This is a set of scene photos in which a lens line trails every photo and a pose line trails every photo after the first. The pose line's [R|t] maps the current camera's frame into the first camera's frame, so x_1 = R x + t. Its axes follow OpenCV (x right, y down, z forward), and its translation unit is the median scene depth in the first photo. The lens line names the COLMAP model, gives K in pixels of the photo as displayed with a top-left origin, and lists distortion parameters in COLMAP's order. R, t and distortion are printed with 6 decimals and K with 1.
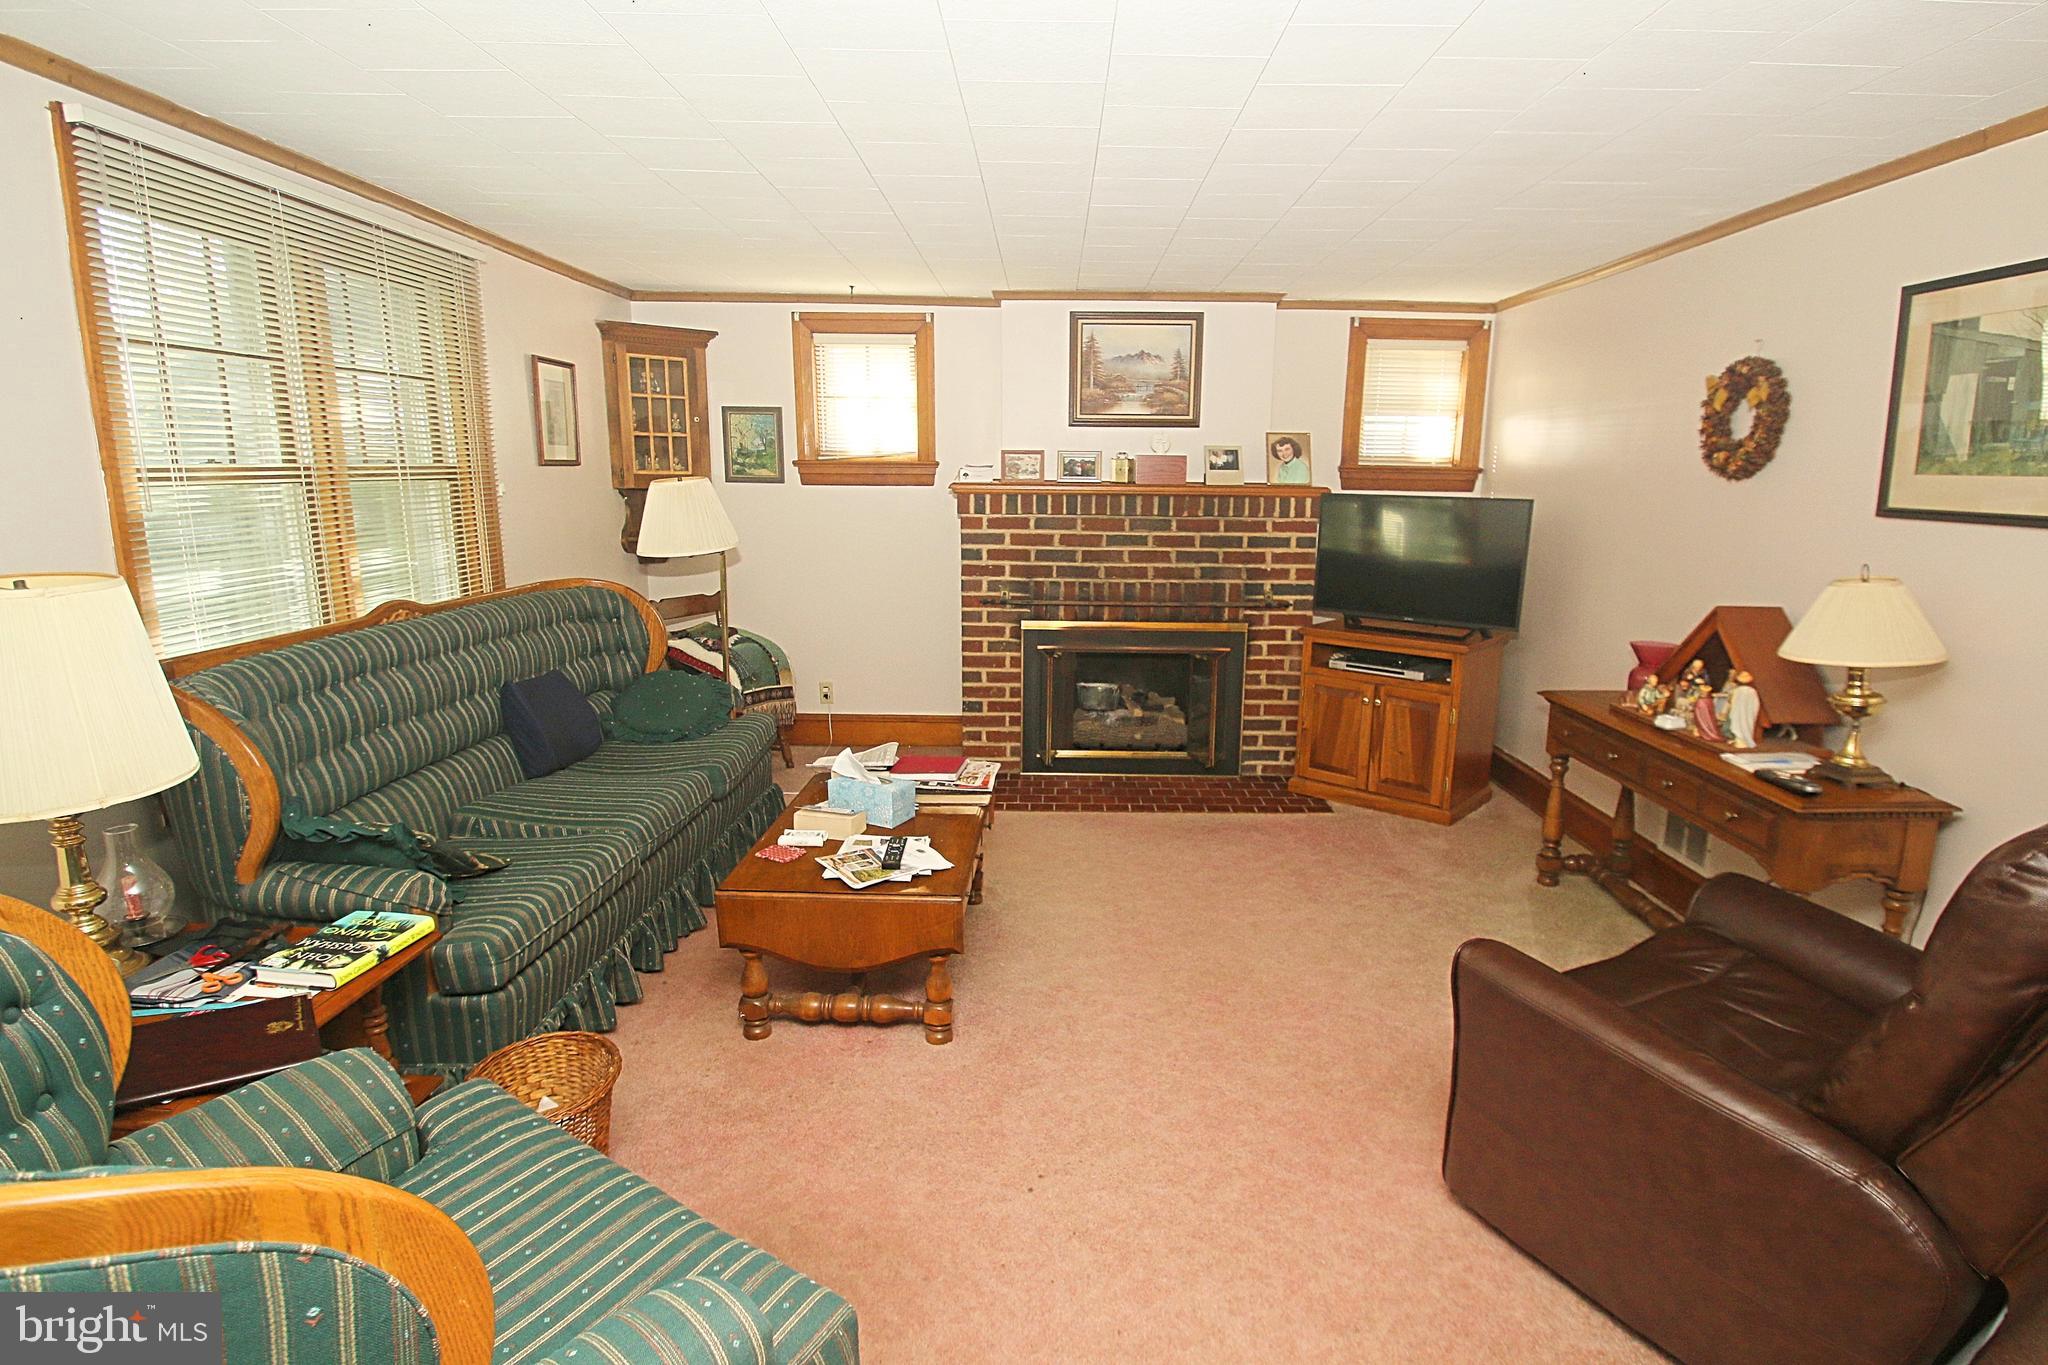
lens RADIAL K [[1066.1, 0, 1028.3], [0, 1066.1, 680.9], [0, 0, 1]] dist [0.001114, -0.000037]
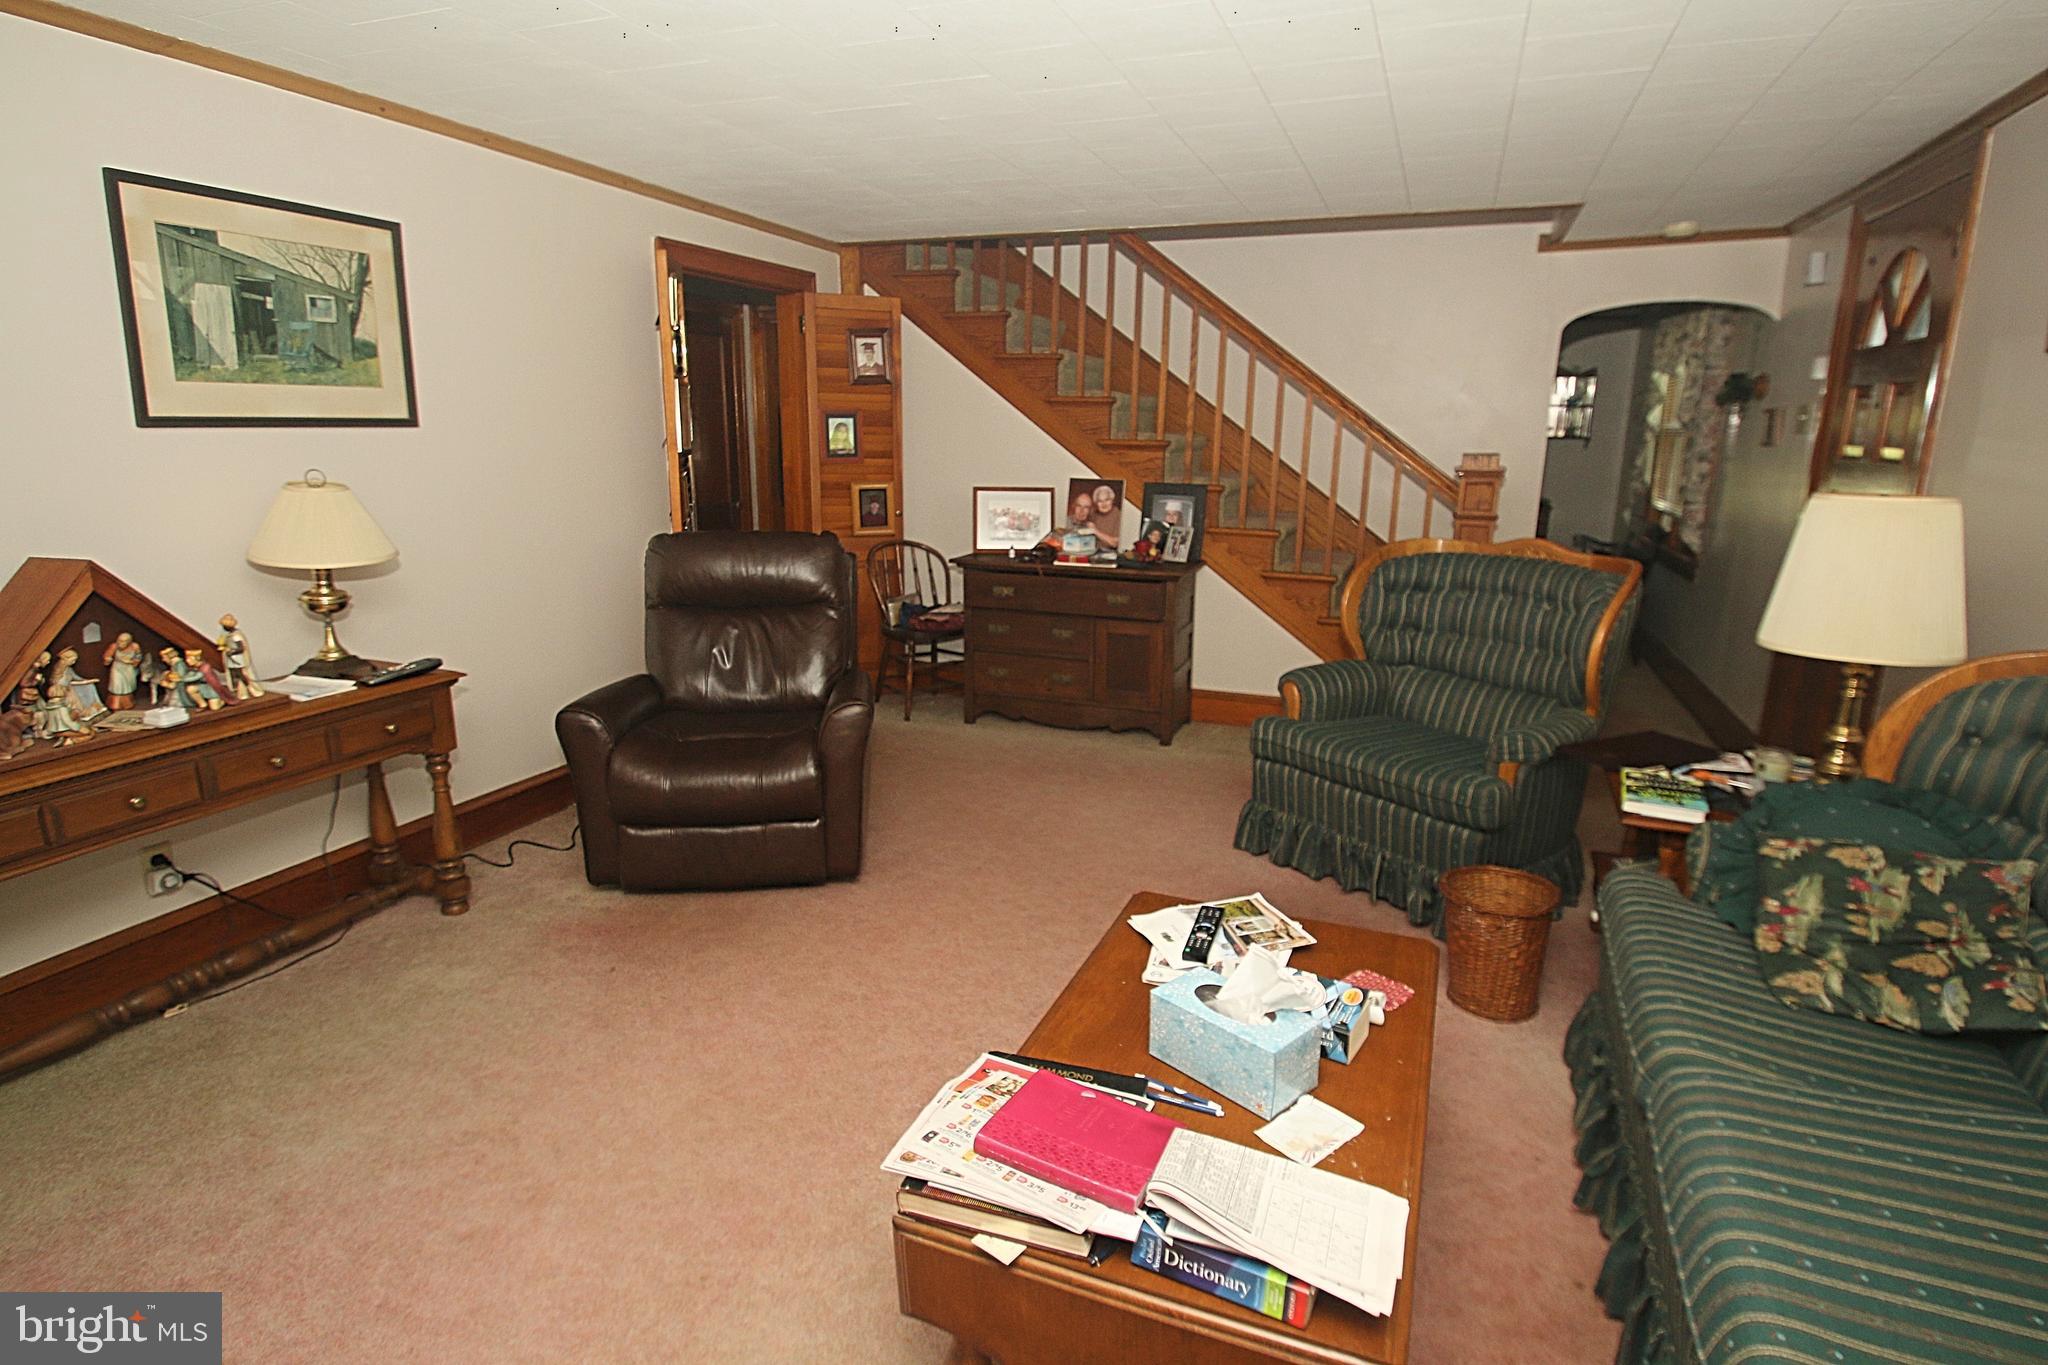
lens RADIAL K [[1066.1, 0, 1023.3], [0, 1066.1, 677.3], [0, 0, 1]] dist [0.001114, -0.000037]
pose [[-0.939965, -0.107162, 0.324010, -0.255318], [0.045179, 0.901990, 0.429386, -0.354683], [-0.338268, 0.418246, -0.842998, 1.782619]]
